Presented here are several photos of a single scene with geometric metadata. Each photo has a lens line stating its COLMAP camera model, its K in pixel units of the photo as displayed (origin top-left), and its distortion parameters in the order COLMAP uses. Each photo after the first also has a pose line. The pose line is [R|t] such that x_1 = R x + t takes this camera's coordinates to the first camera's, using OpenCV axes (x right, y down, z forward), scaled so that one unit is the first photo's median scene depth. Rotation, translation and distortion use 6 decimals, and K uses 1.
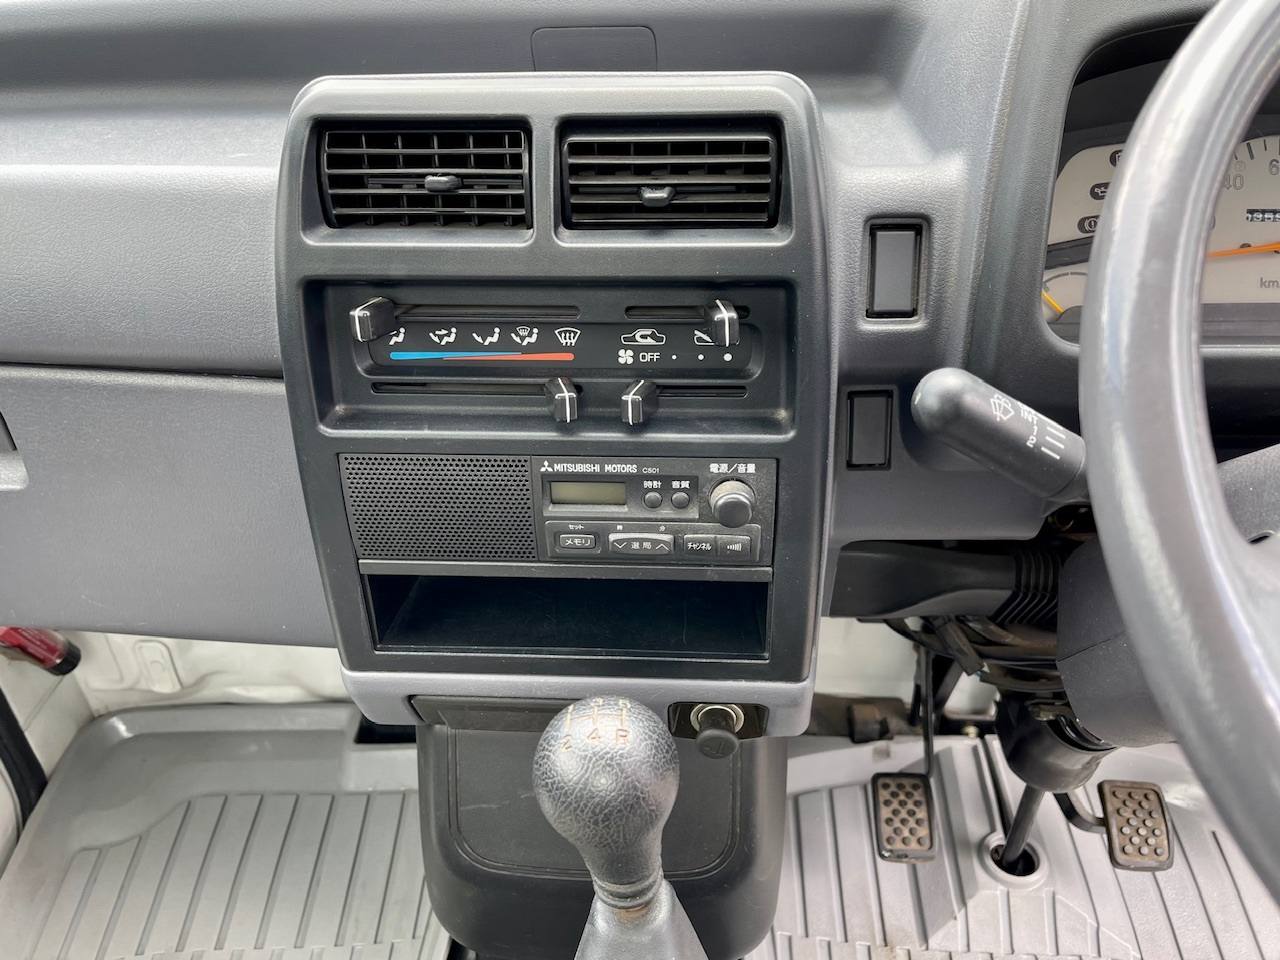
lens RADIAL K [[1003.8, 0, 639.4], [0, 1003.8, 507.6], [0, 0, 1]] dist [0.026189, -0.005034]
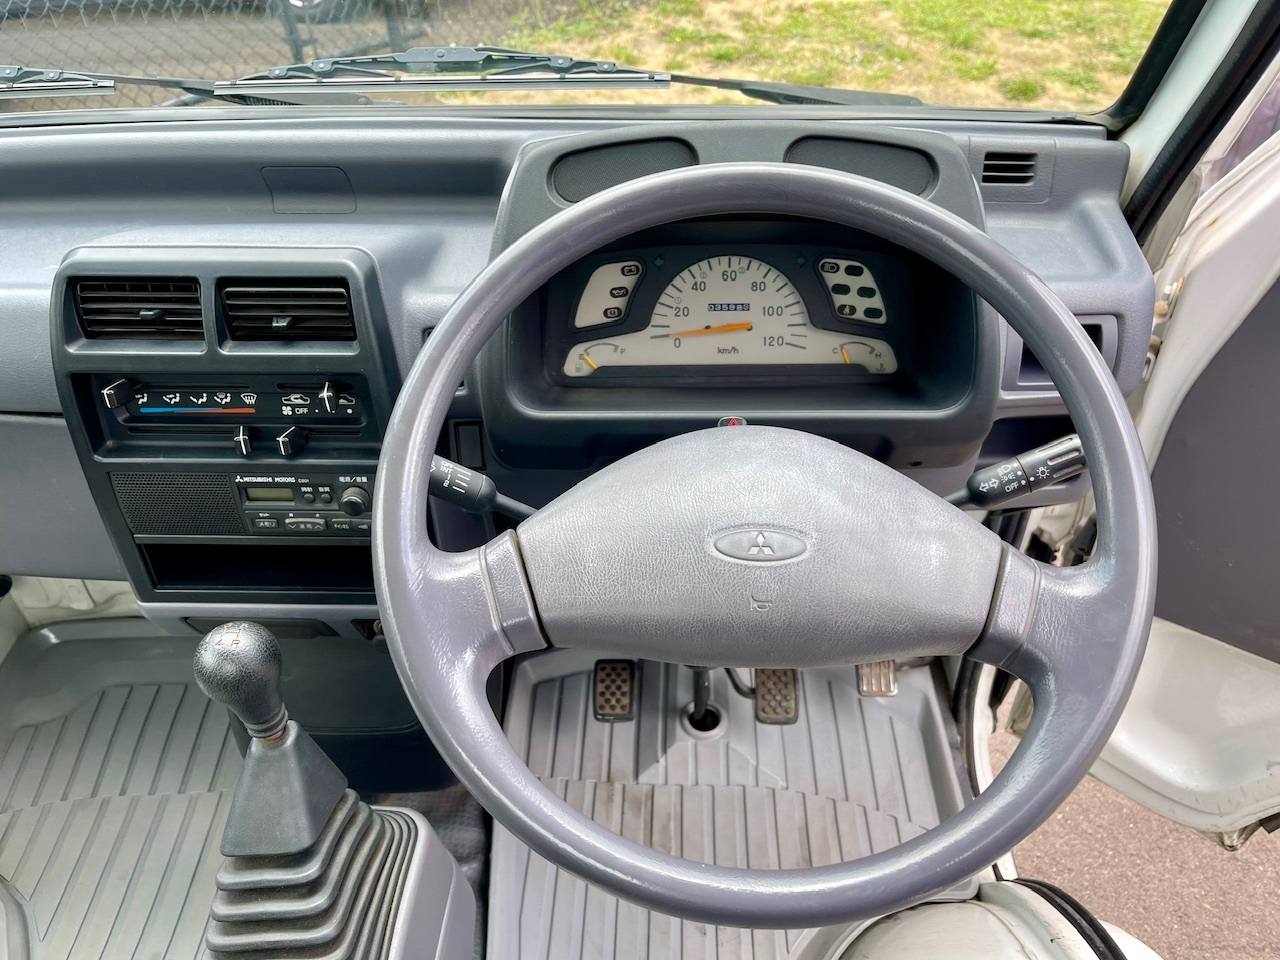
lens RADIAL K [[976.5, 0, 660.2], [0, 976.5, 480.4], [0, 0, 1]] dist [0.065748, -0.058400]
pose [[0.999826, -0.012004, 0.014289, 0.465694], [0.010925, 0.997244, 0.073384, -0.122447], [-0.015131, -0.073216, 0.997201, -0.494947]]
